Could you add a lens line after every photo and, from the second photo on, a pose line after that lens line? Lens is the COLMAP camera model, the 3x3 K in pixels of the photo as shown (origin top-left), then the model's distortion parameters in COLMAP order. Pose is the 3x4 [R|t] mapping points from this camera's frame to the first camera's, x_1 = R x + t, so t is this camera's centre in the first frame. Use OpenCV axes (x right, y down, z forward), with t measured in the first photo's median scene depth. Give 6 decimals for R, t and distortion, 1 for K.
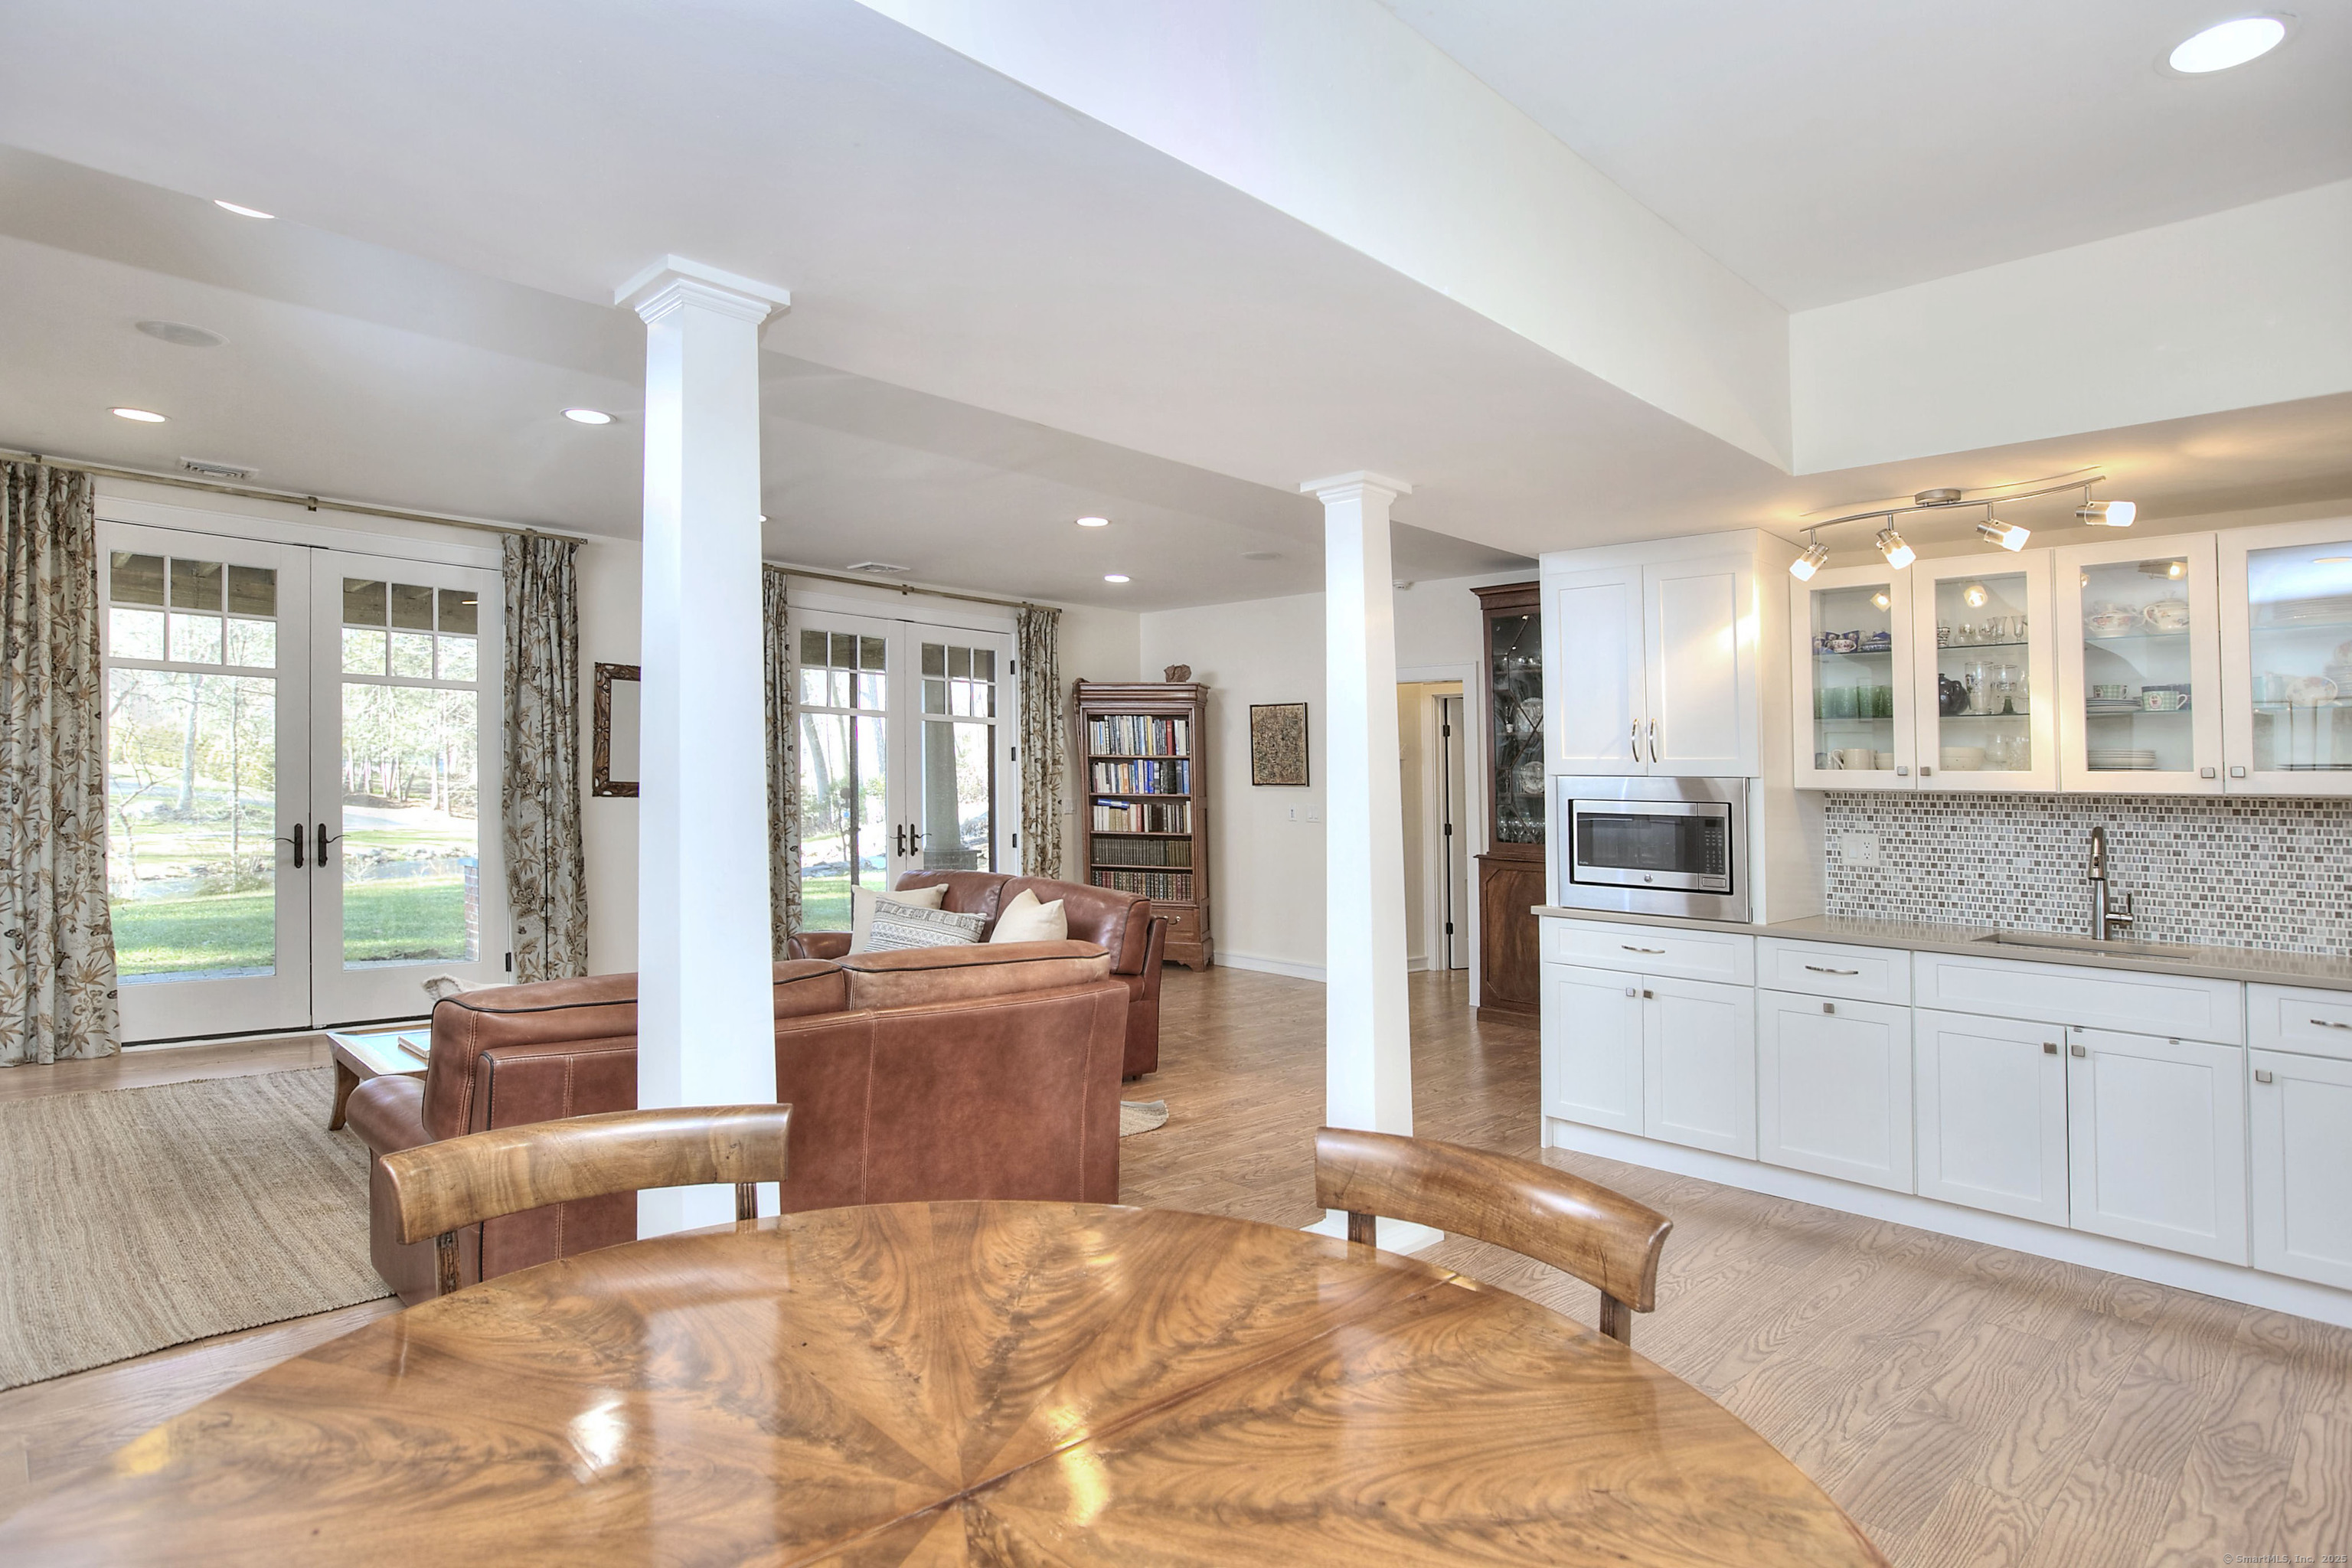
lens RADIAL K [[1230.2, 0, 1152.3], [0, 1230.2, 728.0], [0, 0, 1]] dist [-0.001502, 0.001313]
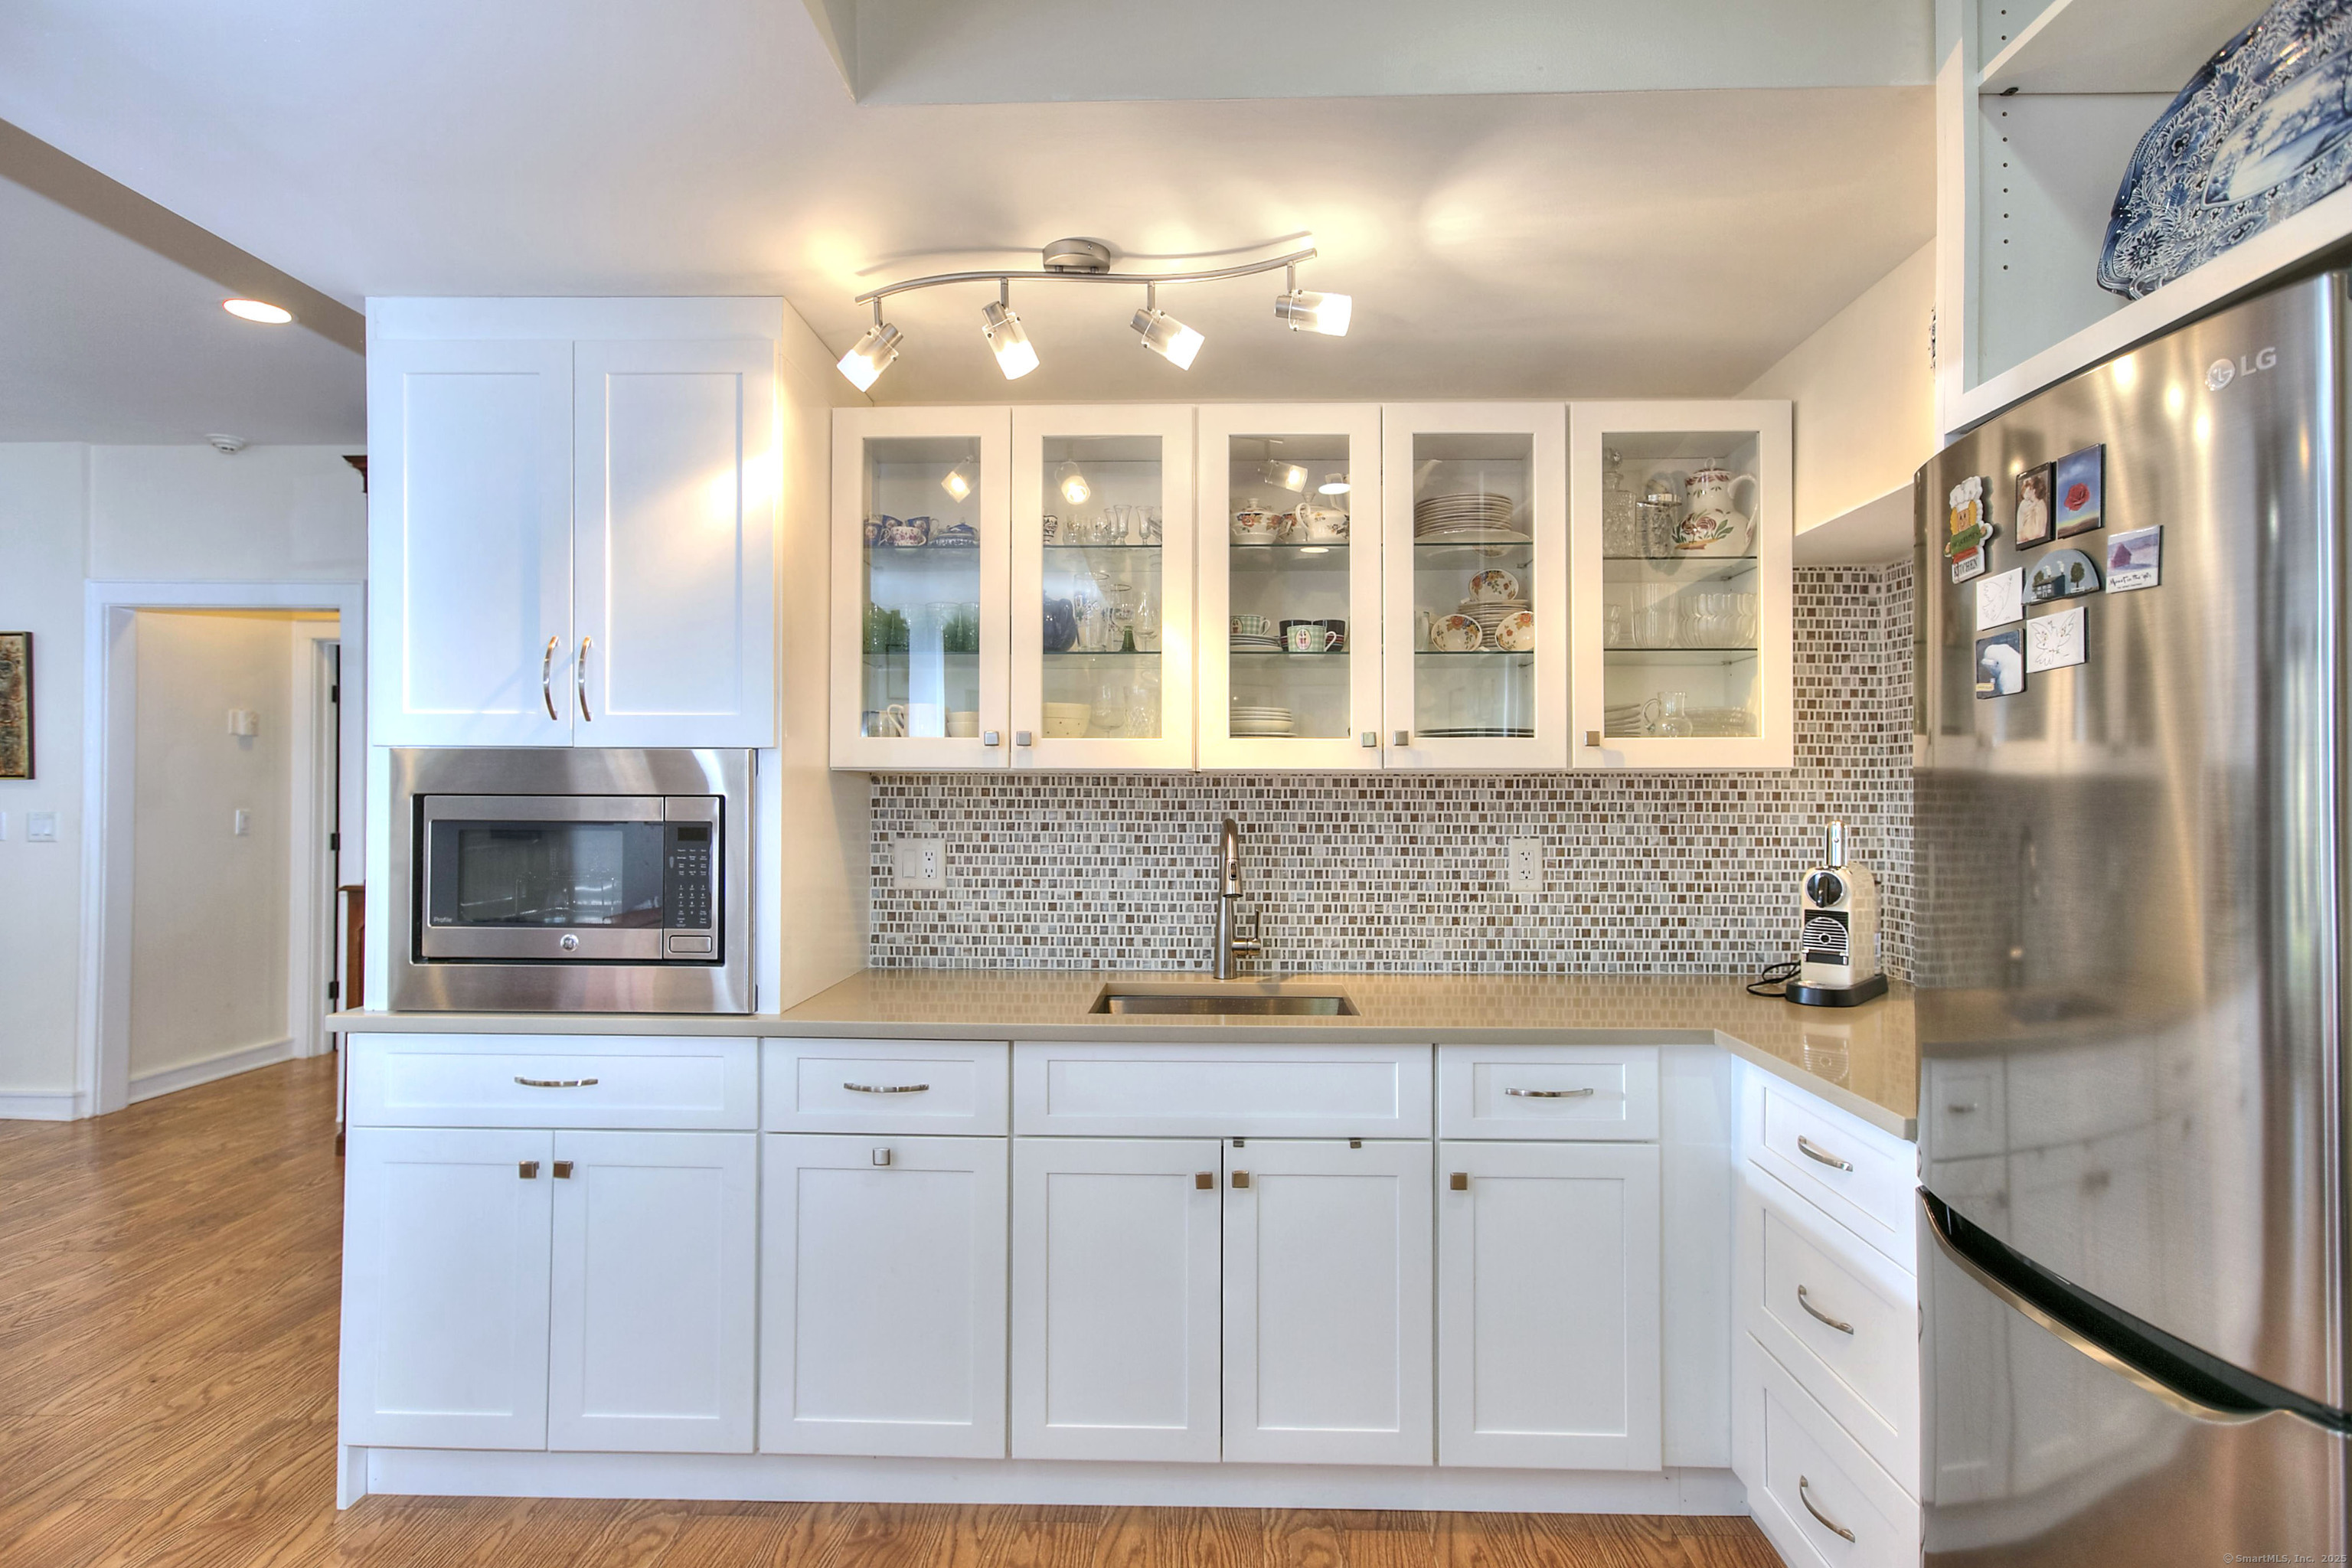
lens RADIAL K [[1230.2, 0, 1152.3], [0, 1230.2, 728.0], [0, 0, 1]] dist [-0.001502, 0.001313]
pose [[0.729049, 0.016318, 0.684267, 0.243516], [-0.020795, 0.999782, -0.001687, 0.028846], [-0.684146, -0.013000, 0.729229, 0.489692]]
